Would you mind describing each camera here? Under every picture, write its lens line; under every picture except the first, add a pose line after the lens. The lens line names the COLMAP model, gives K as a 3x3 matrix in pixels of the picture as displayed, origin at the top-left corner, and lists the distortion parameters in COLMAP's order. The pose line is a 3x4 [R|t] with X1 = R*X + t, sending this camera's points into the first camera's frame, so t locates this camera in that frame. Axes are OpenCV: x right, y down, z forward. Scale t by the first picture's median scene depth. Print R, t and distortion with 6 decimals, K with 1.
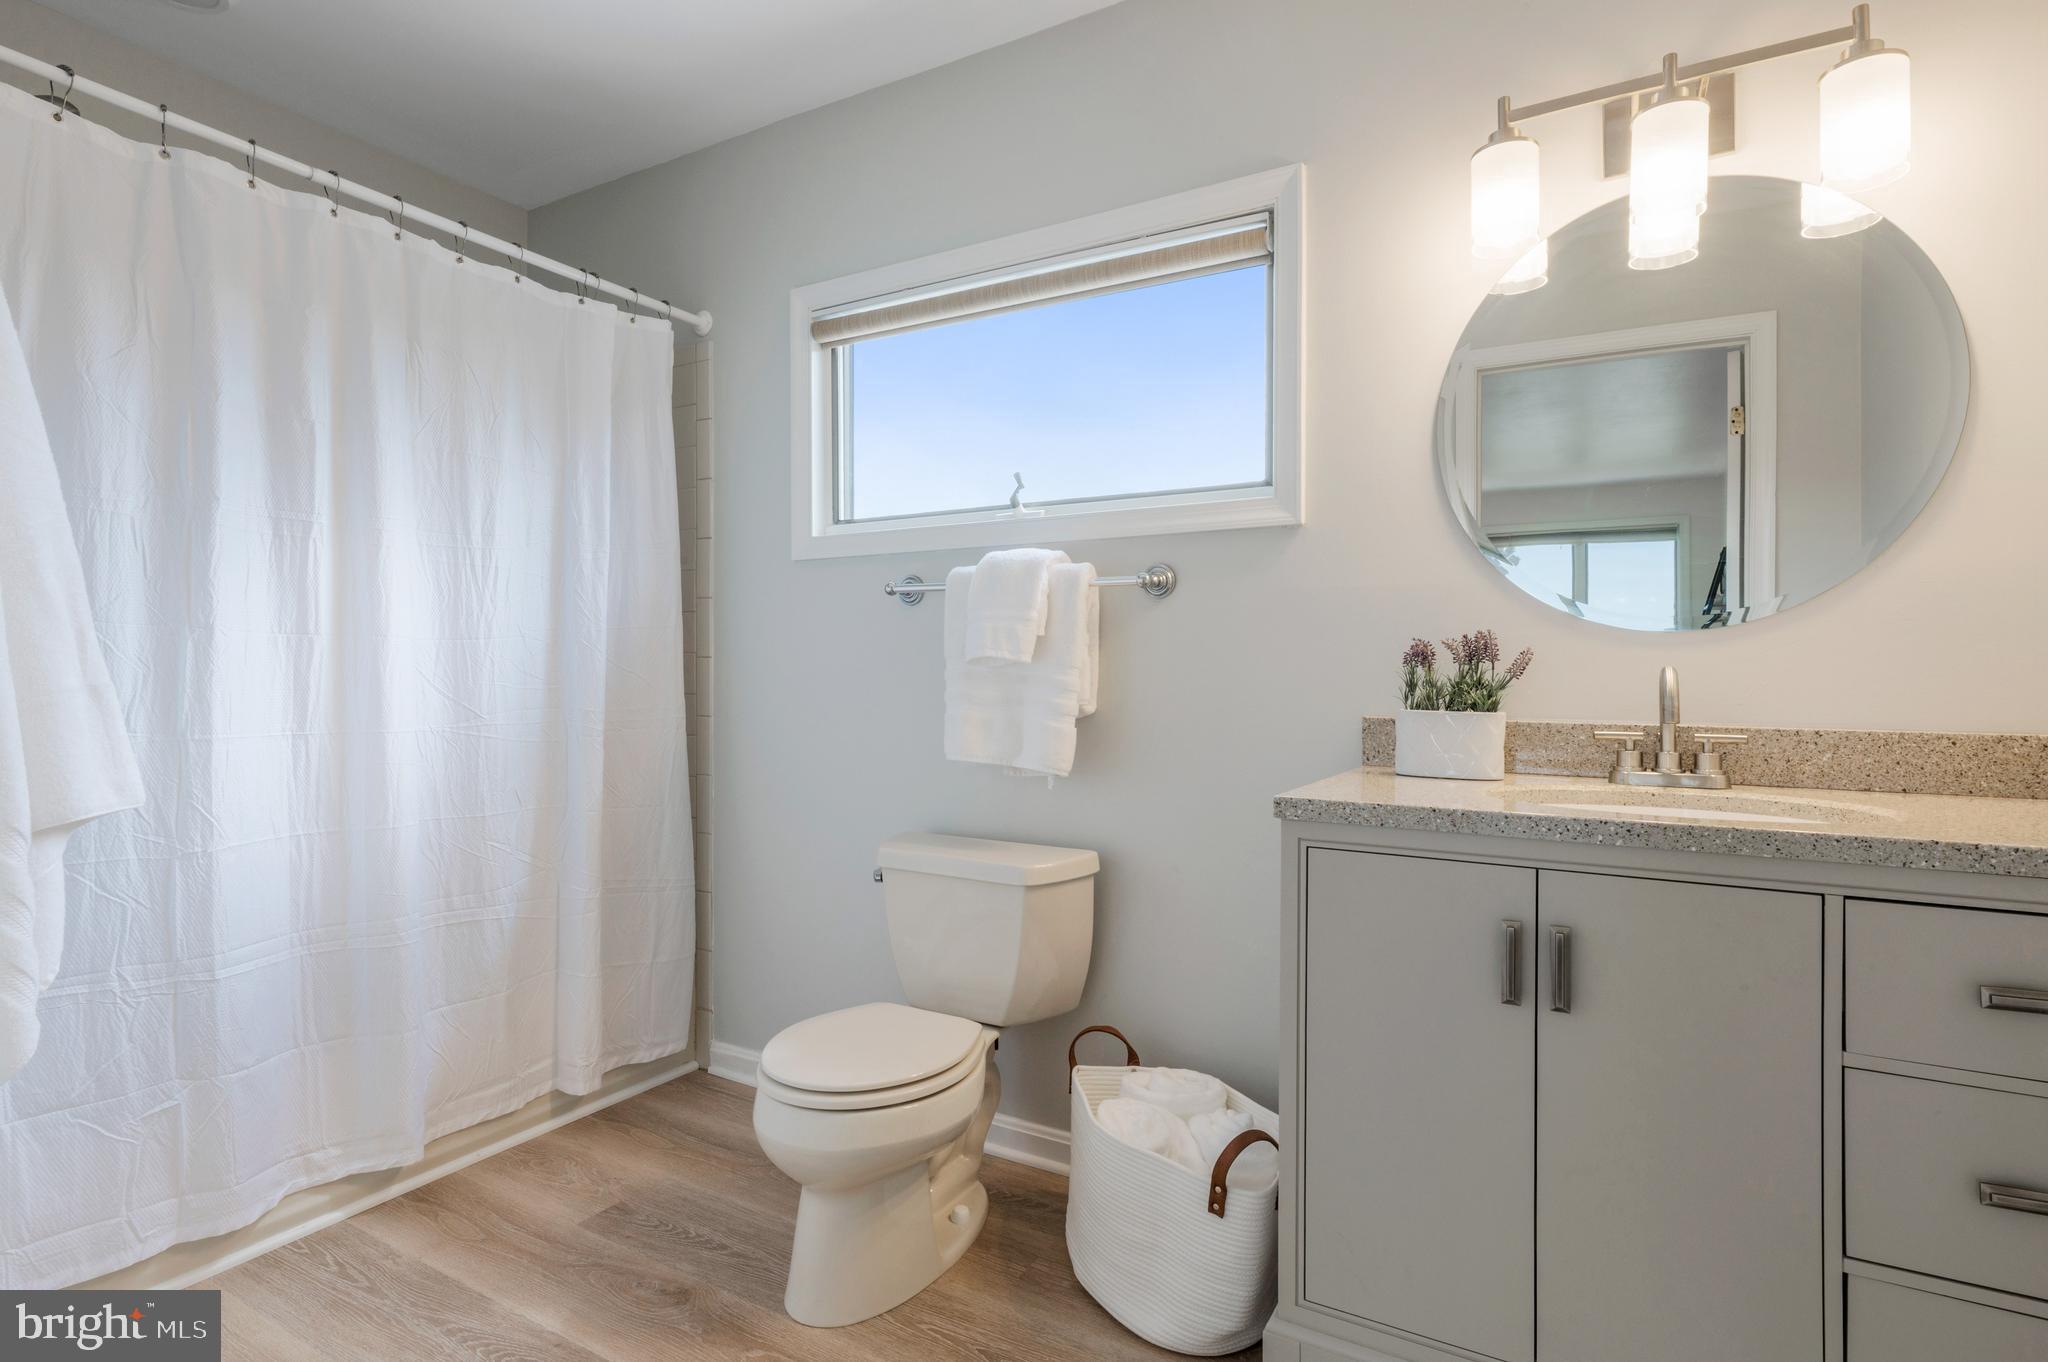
lens RADIAL K [[1040.7, 0, 1024.0], [0, 1040.7, 681.0], [0, 0, 1]] dist [-0.002271, -0.000678]
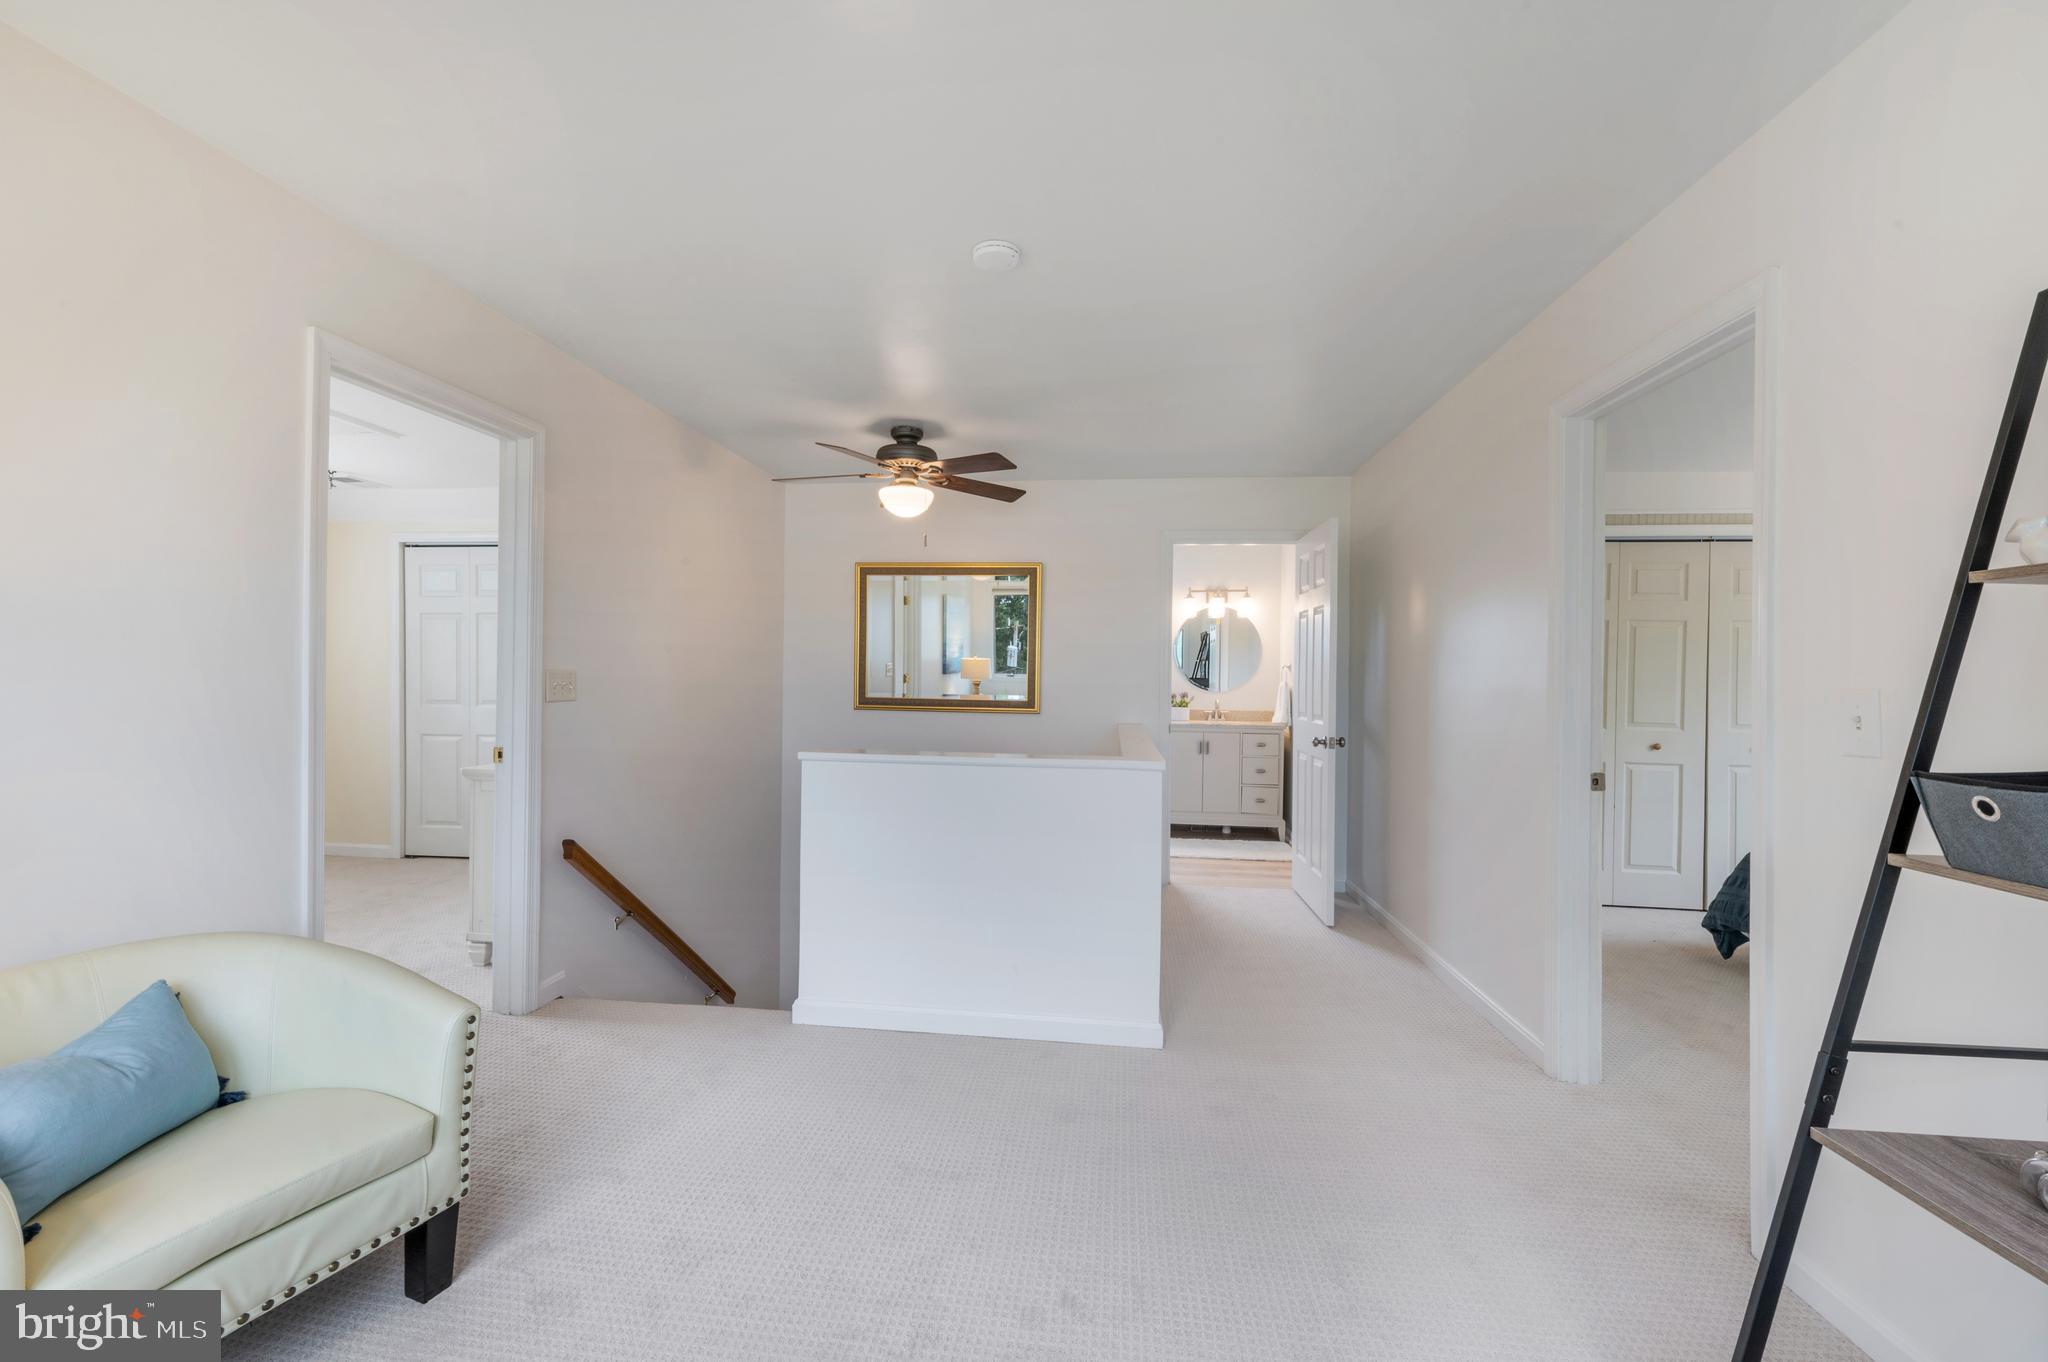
lens RADIAL K [[836.7, 0, 1035.7], [0, 836.7, 676.9], [0, 0, 1]] dist [0.000922, 0.000029]
pose [[0.916617, 0.008169, 0.399683, -1.996034], [-0.006674, 0.999965, -0.005133, -0.101502], [-0.399711, 0.002037, 0.916639, -2.628221]]
